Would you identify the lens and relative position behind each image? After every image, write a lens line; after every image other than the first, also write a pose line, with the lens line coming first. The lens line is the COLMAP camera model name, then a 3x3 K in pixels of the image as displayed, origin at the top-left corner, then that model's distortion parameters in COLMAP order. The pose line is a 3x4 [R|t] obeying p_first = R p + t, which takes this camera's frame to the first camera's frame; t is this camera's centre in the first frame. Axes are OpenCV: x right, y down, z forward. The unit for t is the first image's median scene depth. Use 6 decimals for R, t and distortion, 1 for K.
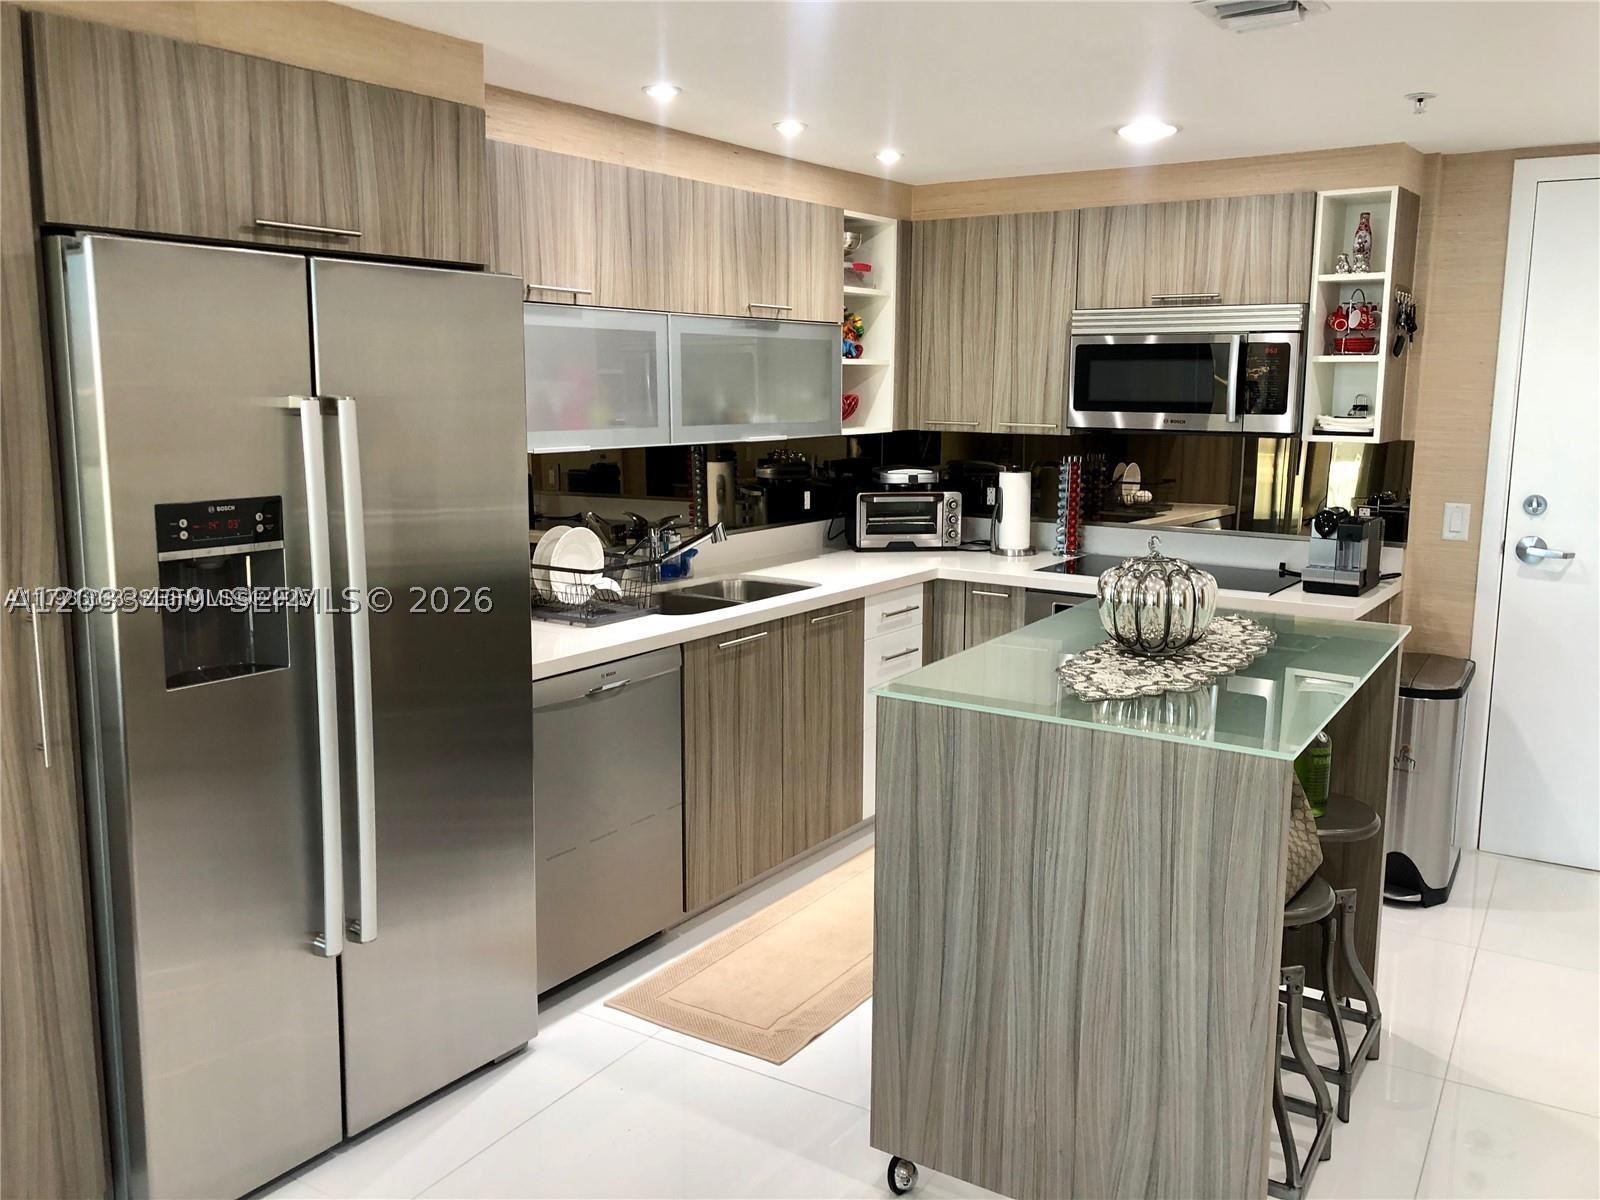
lens RADIAL K [[1313.3, 0, 798.4], [0, 1313.3, 598.1], [0, 0, 1]] dist [0.014514, 0.006191]
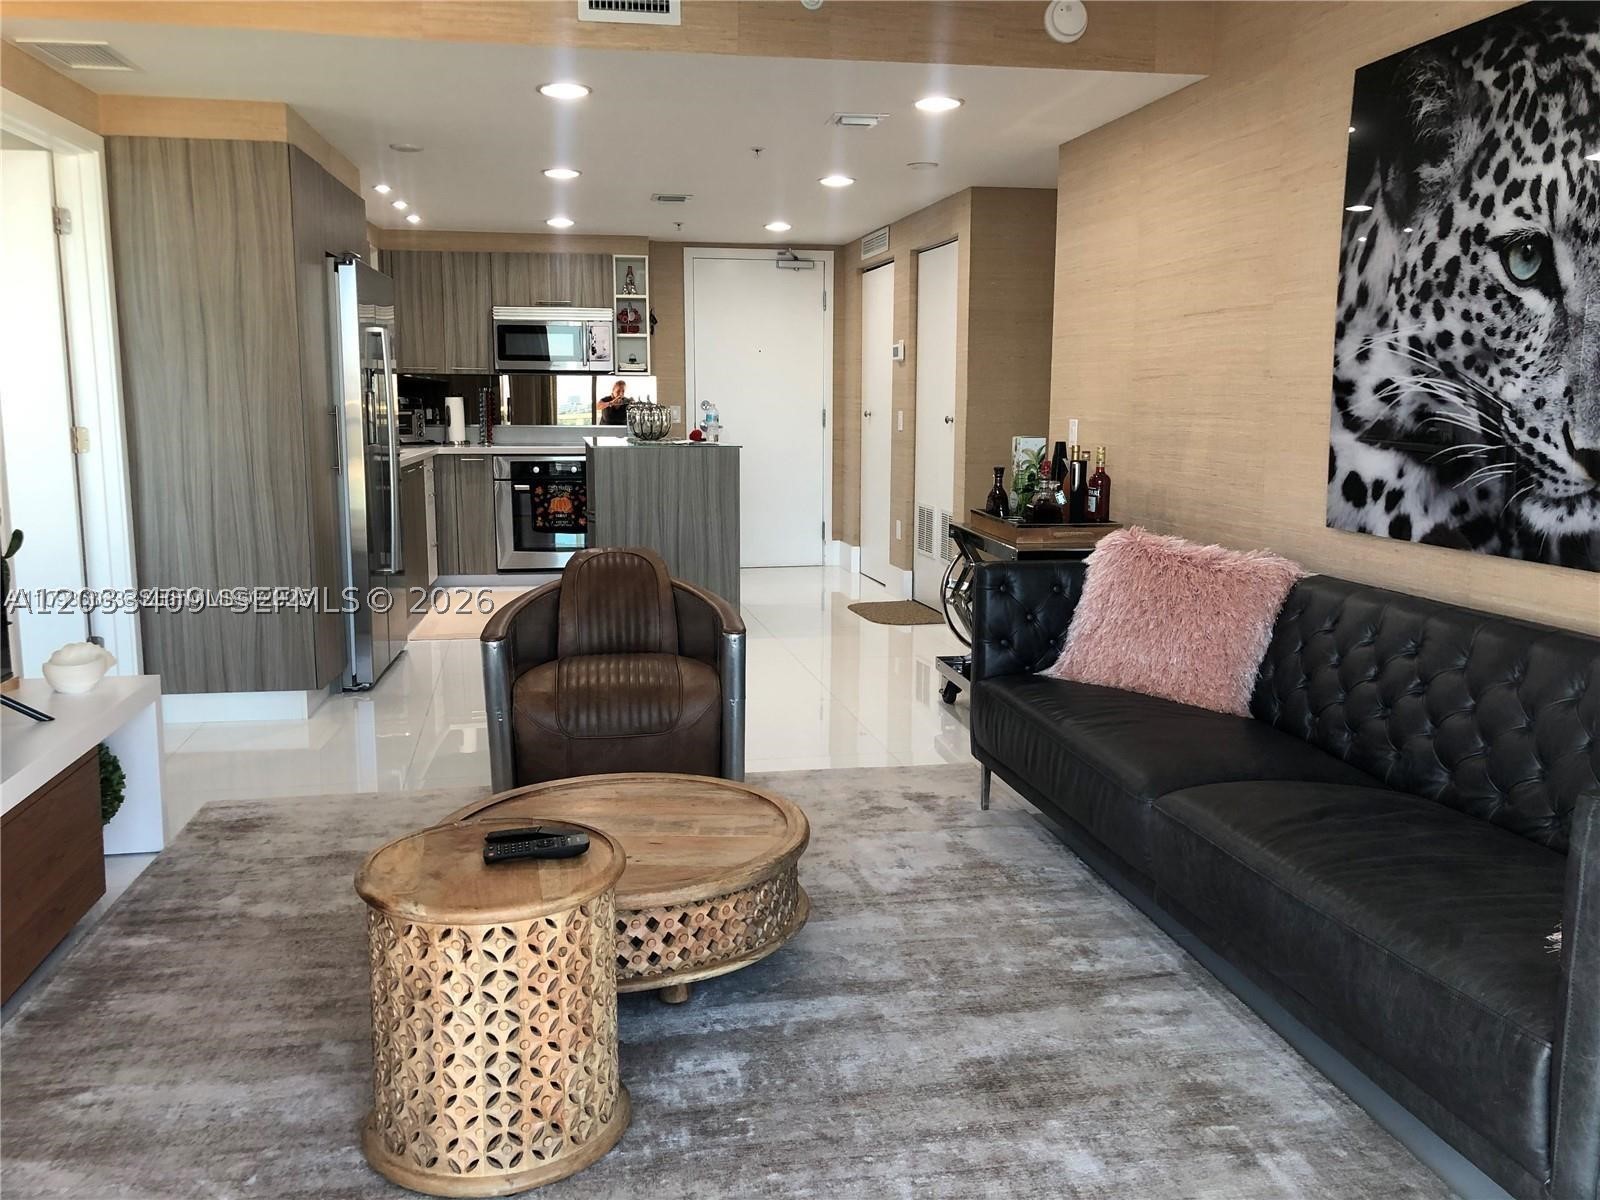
lens RADIAL K [[1313.3, 0, 800.5], [0, 1313.3, 598.3], [0, 0, 1]] dist [0.014514, 0.006191]
pose [[0.733932, -0.106999, 0.670742, -0.758878], [0.112780, 0.993003, 0.035002, 0.173973], [-0.669795, 0.049958, 0.740864, -0.645637]]
